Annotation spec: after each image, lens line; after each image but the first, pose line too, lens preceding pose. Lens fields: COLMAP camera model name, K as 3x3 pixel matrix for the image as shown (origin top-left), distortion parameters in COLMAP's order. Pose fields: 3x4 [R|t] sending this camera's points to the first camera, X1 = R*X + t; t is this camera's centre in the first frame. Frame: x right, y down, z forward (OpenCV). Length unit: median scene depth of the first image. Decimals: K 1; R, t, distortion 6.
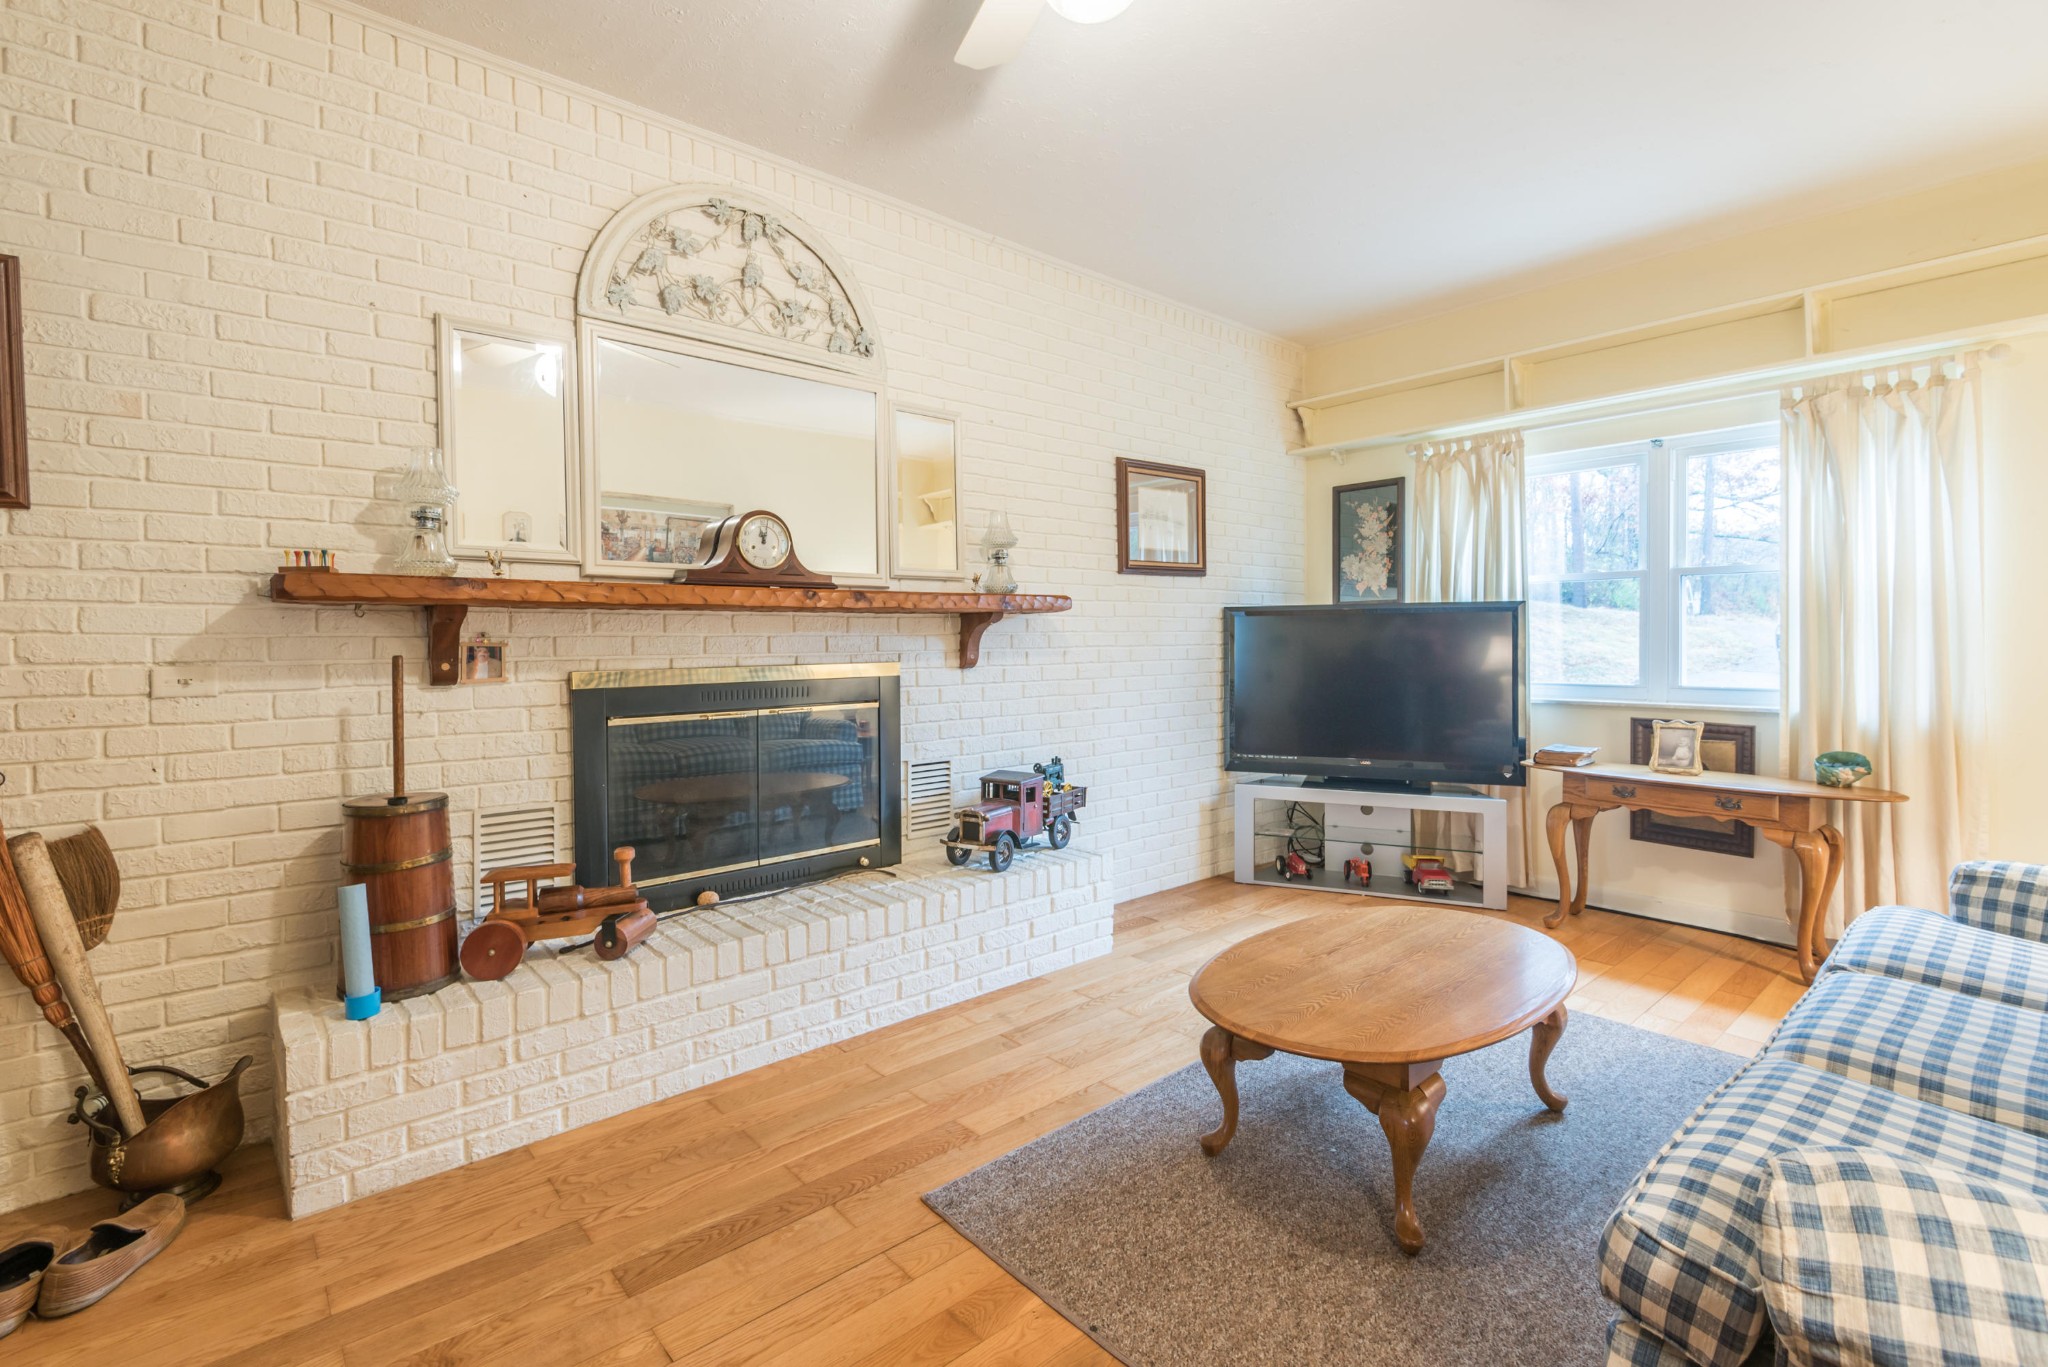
lens RADIAL K [[956.7, 0, 1051.6], [0, 956.7, 651.9], [0, 0, 1]] dist [0.004054, -0.005037]
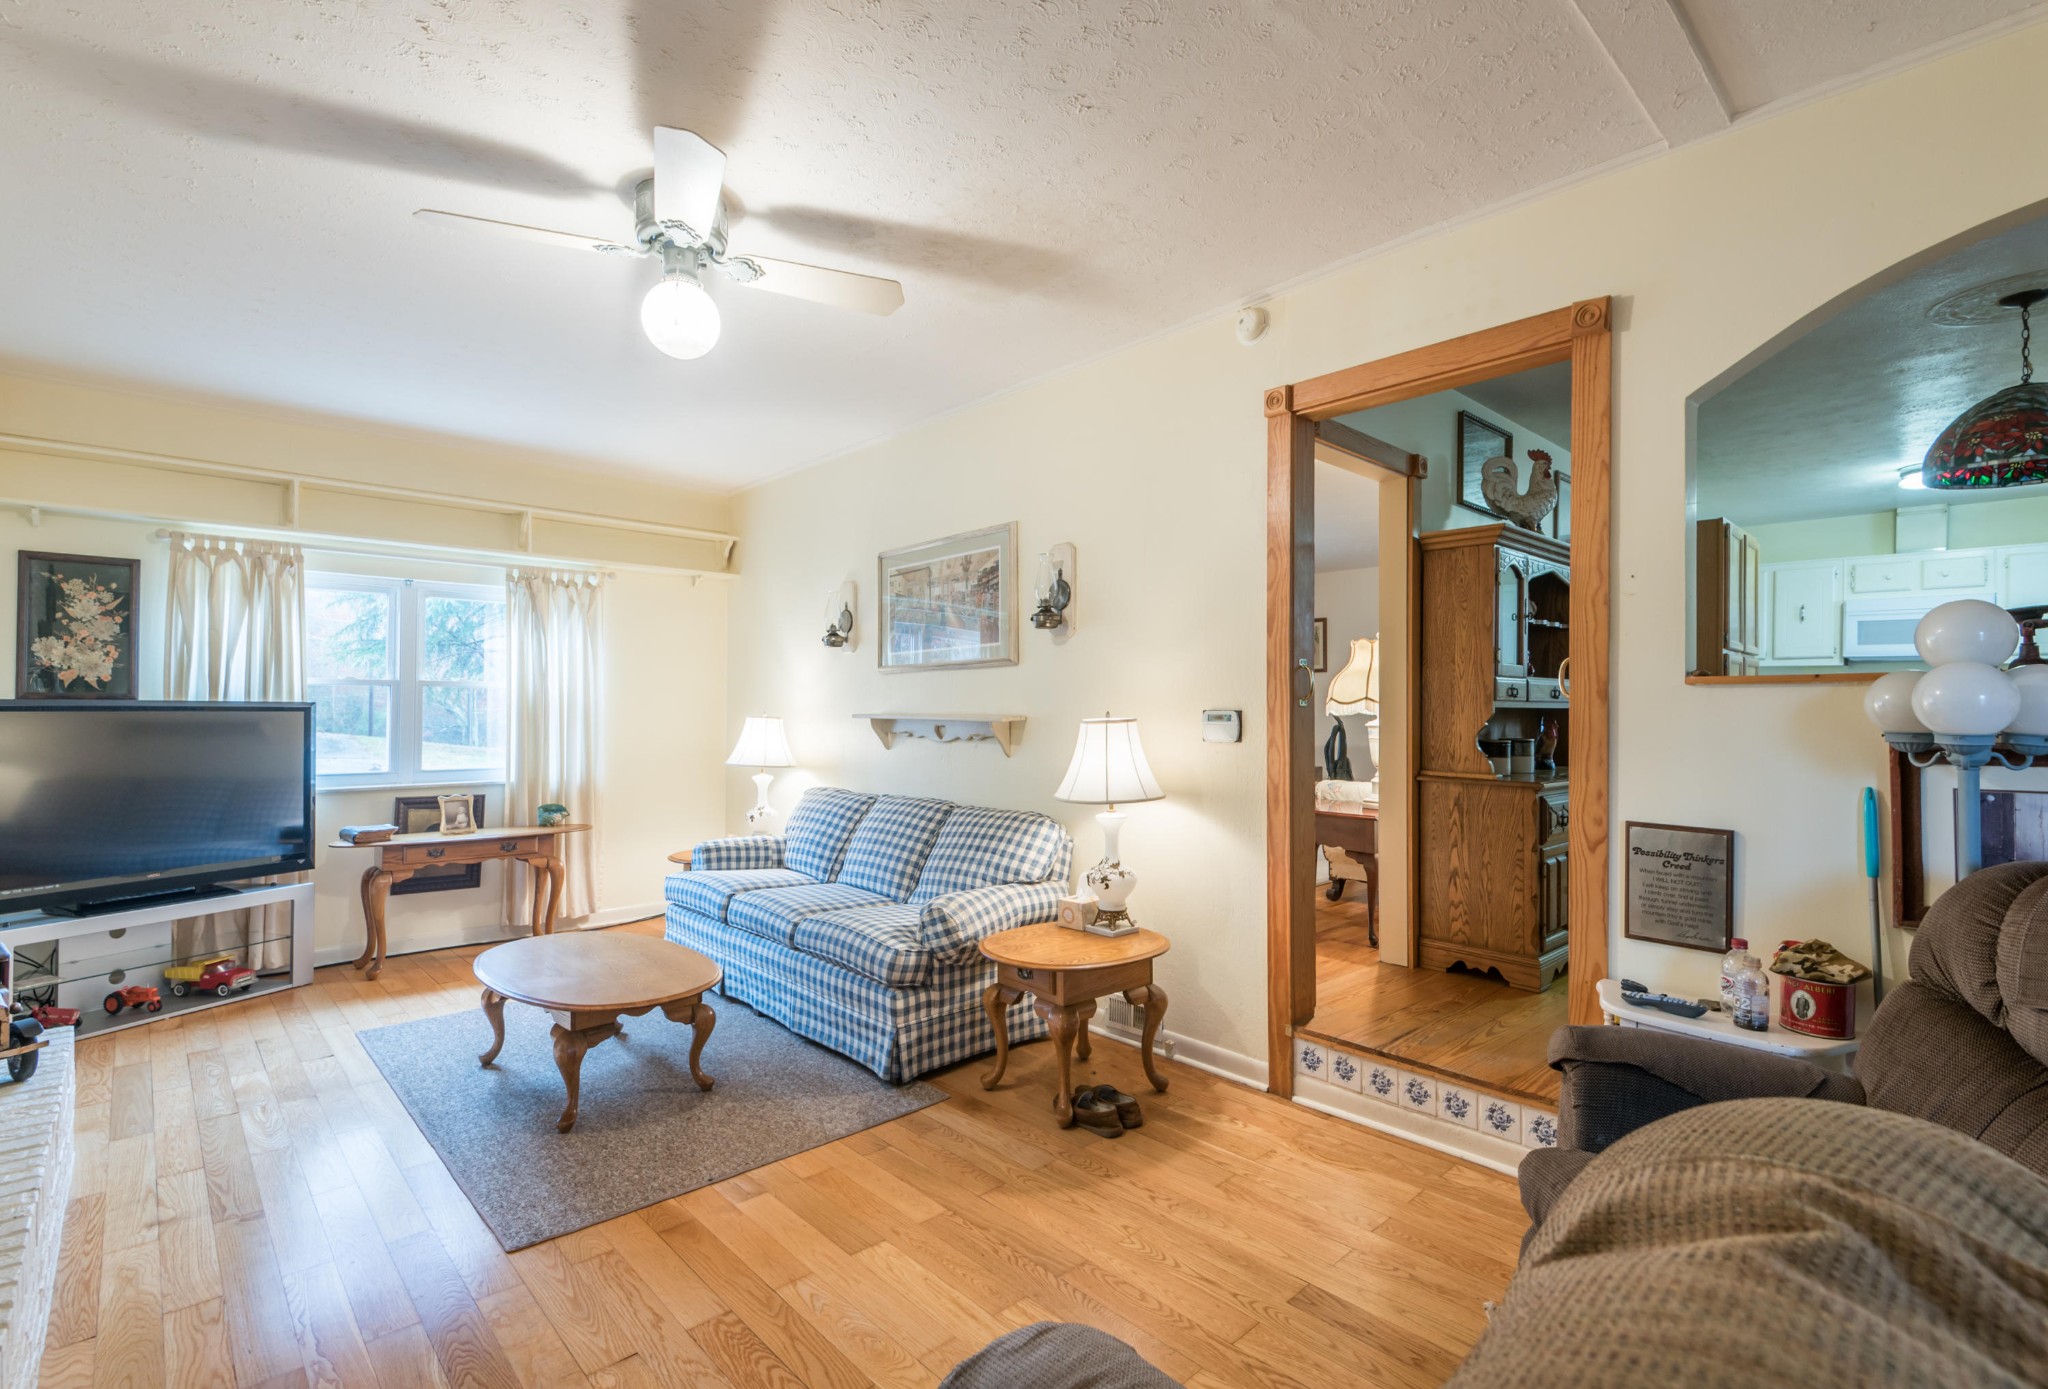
lens RADIAL K [[940.9, 0, 1045.9], [0, 940.9, 691.5], [0, 0, 1]] dist [0.007475, -0.000205]
pose [[-0.069331, 0.028092, 0.997198, -0.686072], [0.008314, 0.999585, -0.027582, -0.028869], [-0.997559, 0.006378, -0.069535, 0.232801]]
